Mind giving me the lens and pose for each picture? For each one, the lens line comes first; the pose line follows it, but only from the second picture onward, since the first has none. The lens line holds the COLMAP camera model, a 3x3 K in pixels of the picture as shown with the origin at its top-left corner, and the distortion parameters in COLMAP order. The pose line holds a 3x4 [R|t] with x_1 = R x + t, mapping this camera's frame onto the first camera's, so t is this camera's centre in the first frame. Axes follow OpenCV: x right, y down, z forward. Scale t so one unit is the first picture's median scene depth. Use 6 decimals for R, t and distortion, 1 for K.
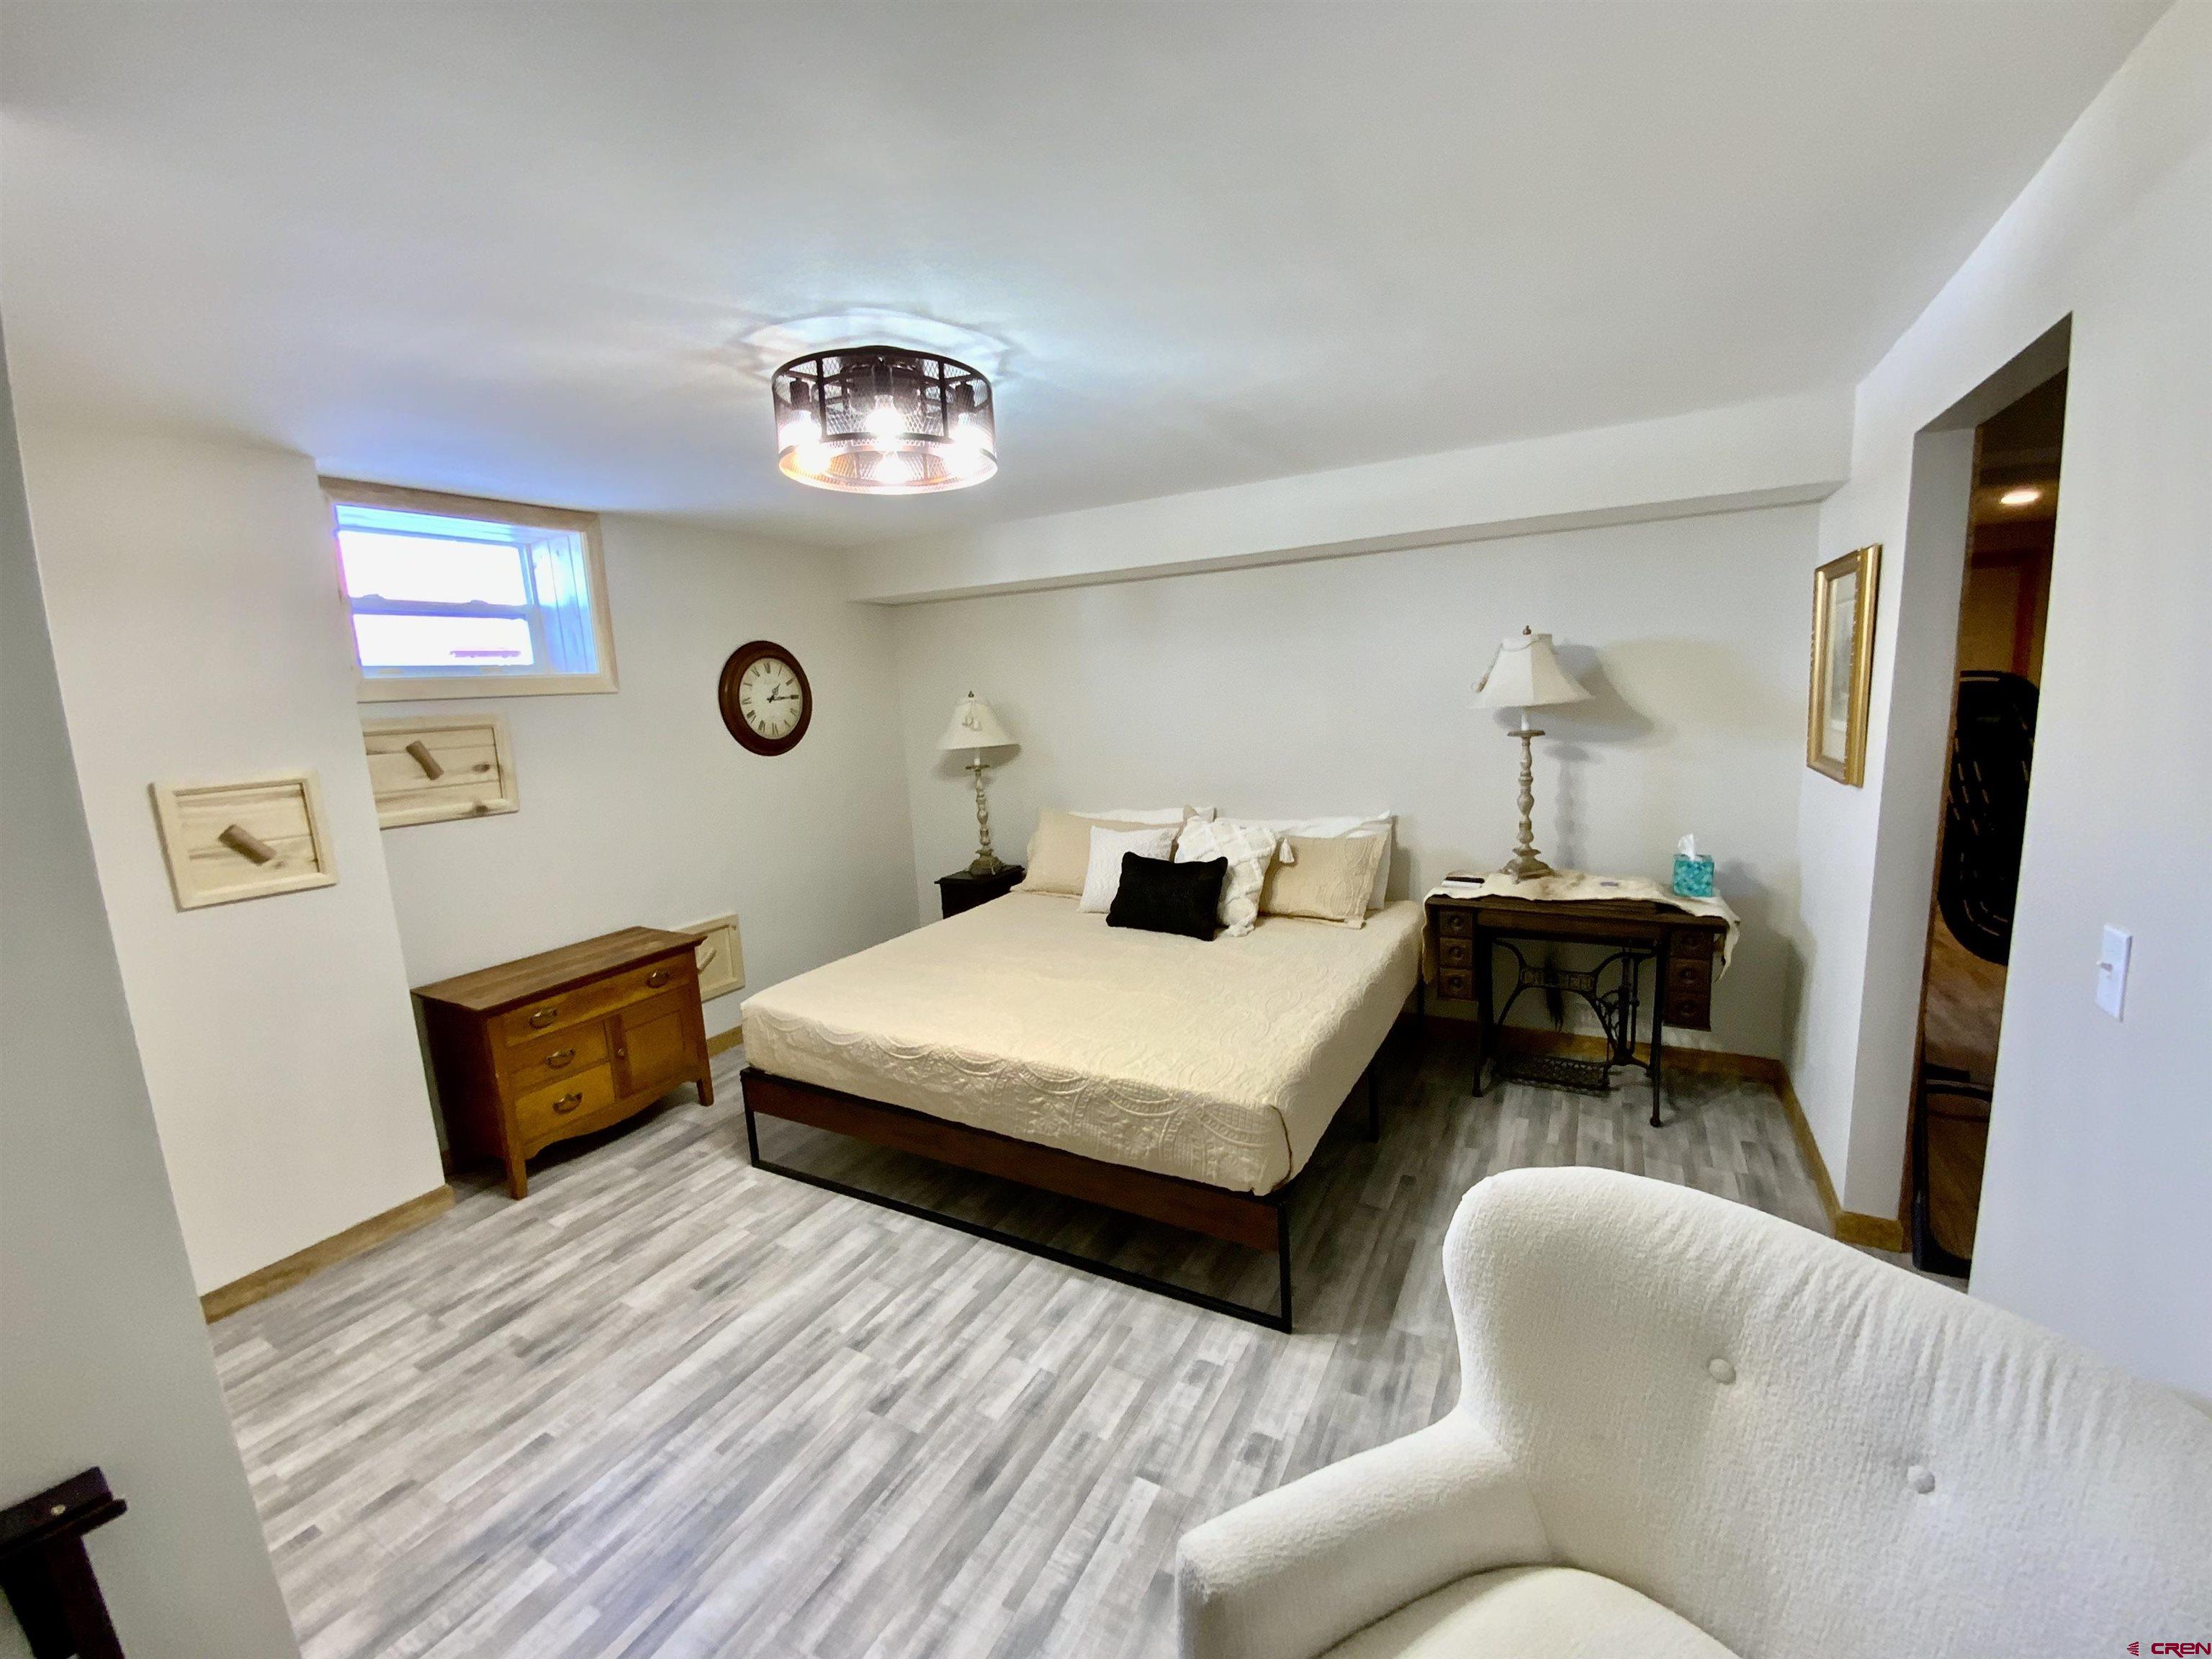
lens RADIAL K [[908.5, 0, 1117.8], [0, 908.5, 824.5], [0, 0, 1]] dist [0.000991, -0.002705]
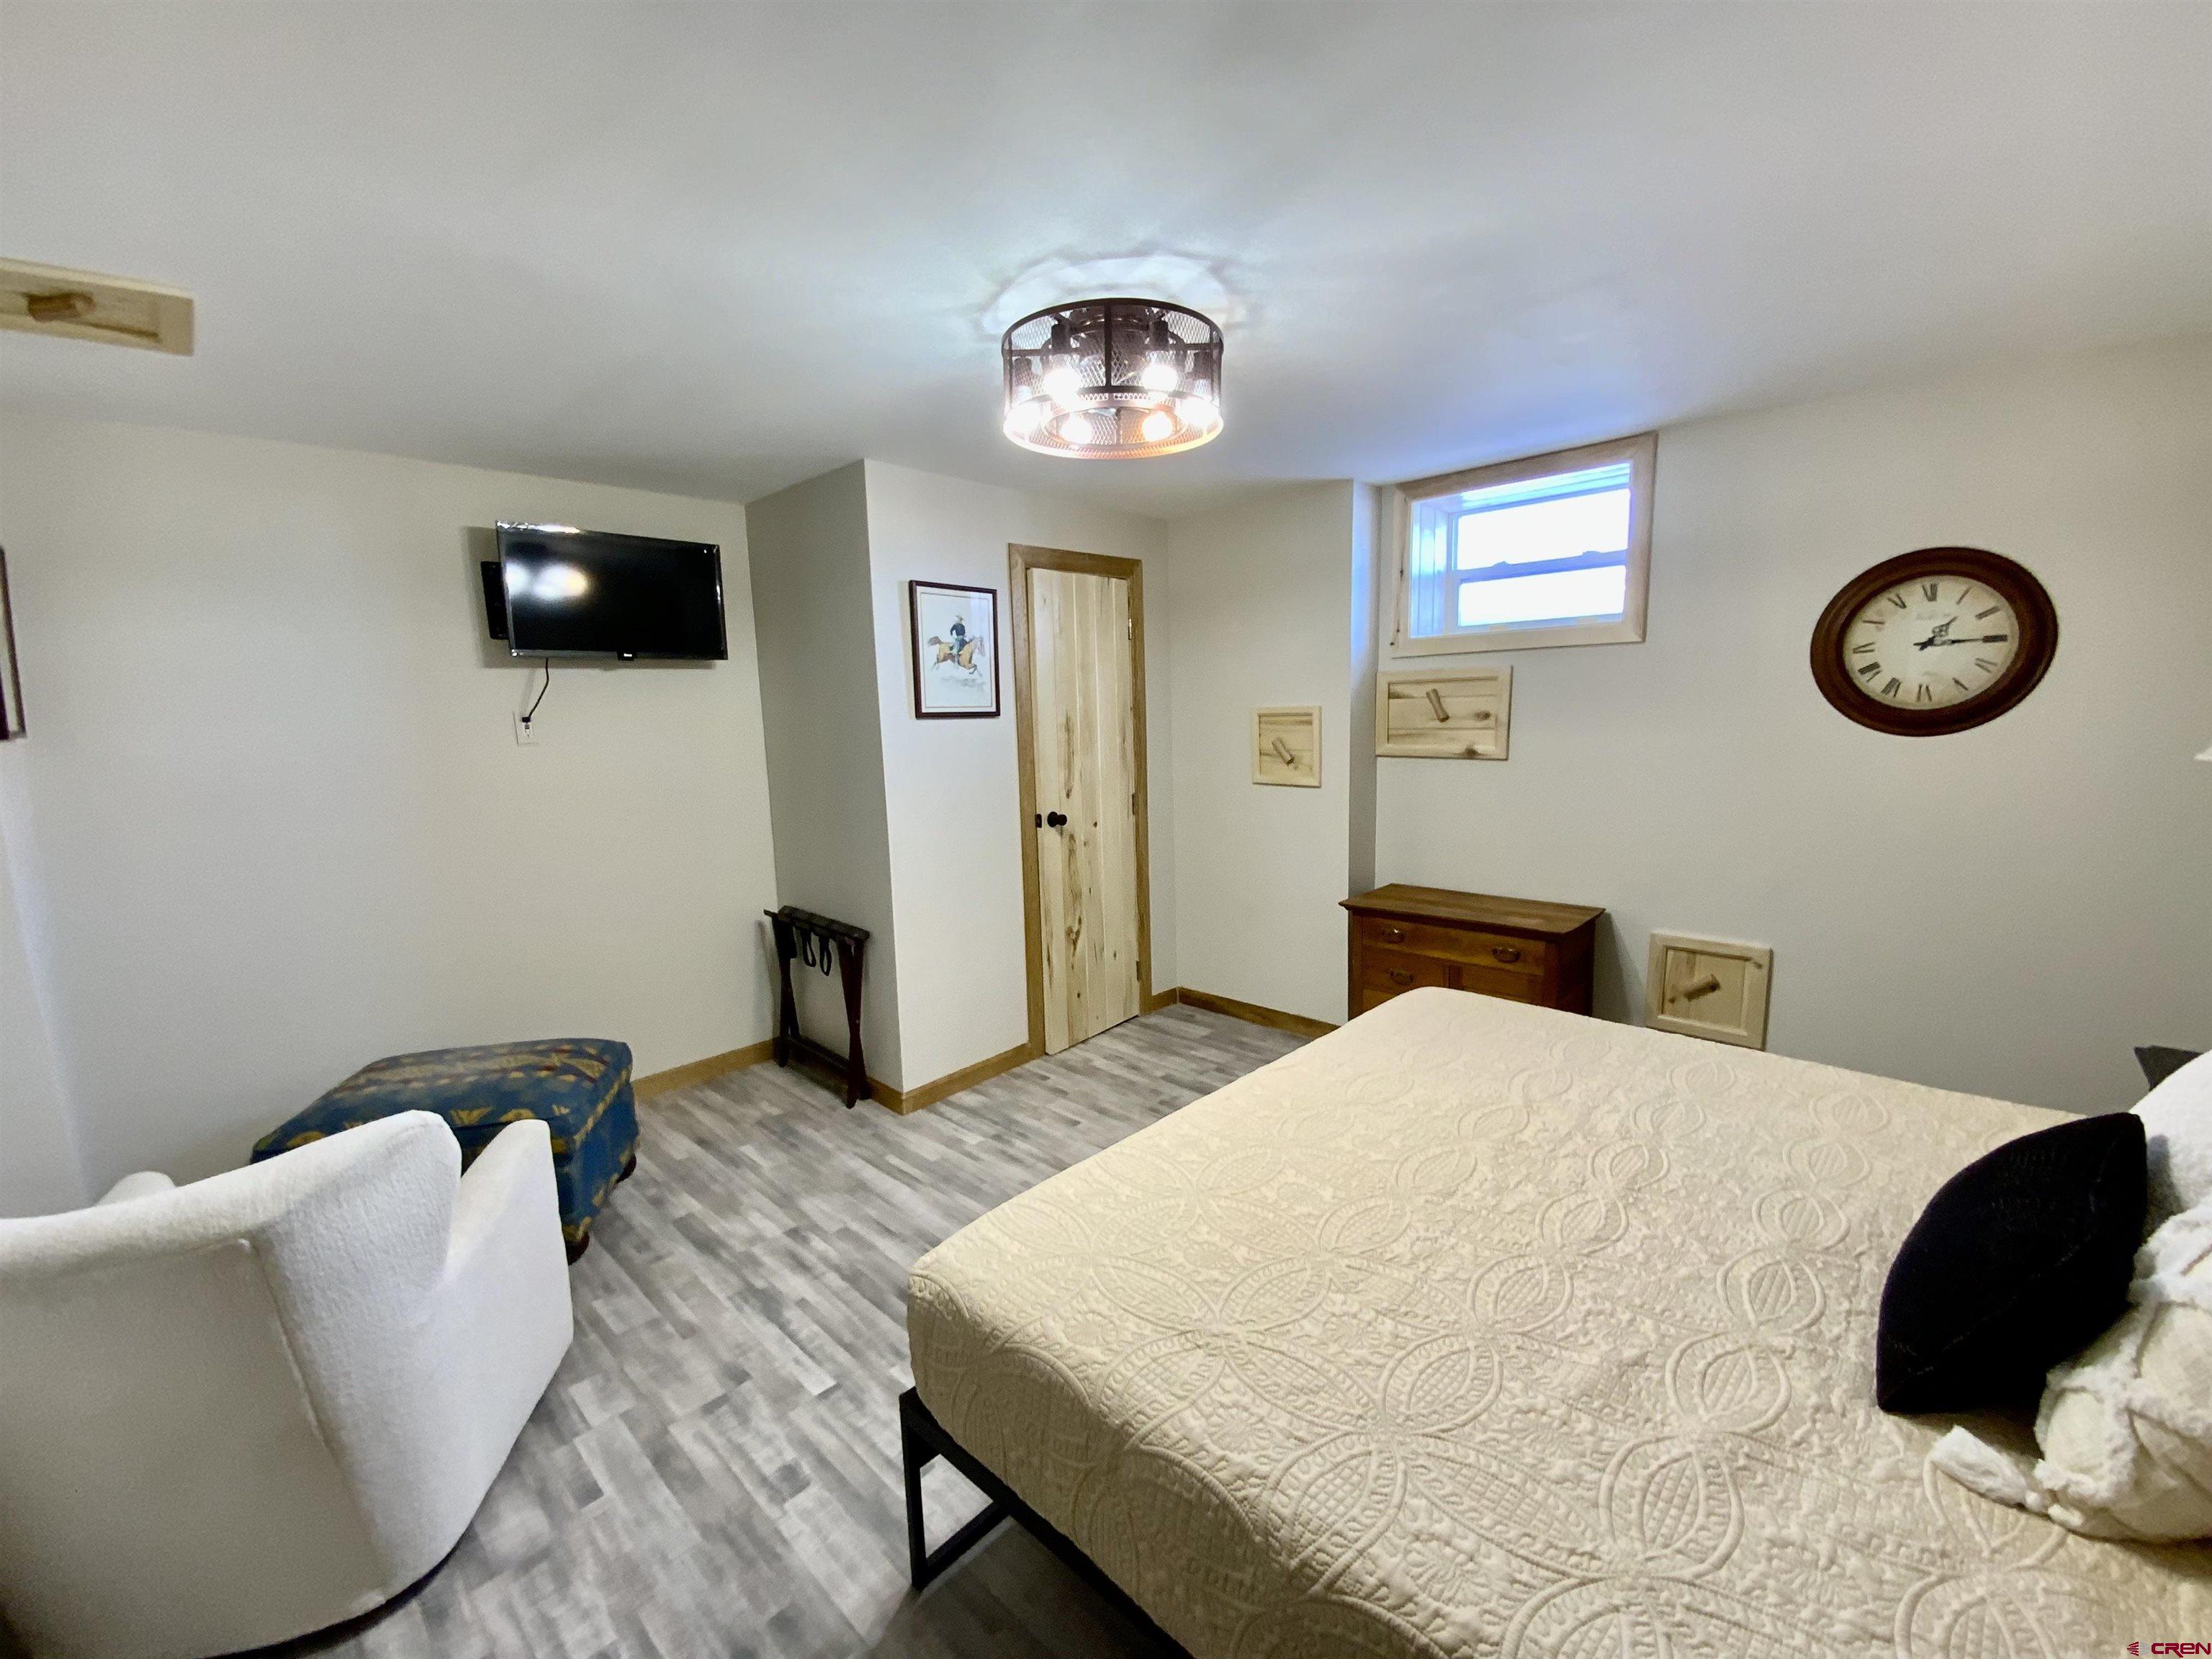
lens RADIAL K [[908.5, 0, 1123.1], [0, 908.5, 837.7], [0, 0, 1]] dist [0.000991, -0.002705]
pose [[-0.265313, 0.202112, -0.942741, 0.702466], [-0.101177, 0.966547, 0.235690, -0.194066], [0.958839, 0.157915, -0.235988, 1.237226]]
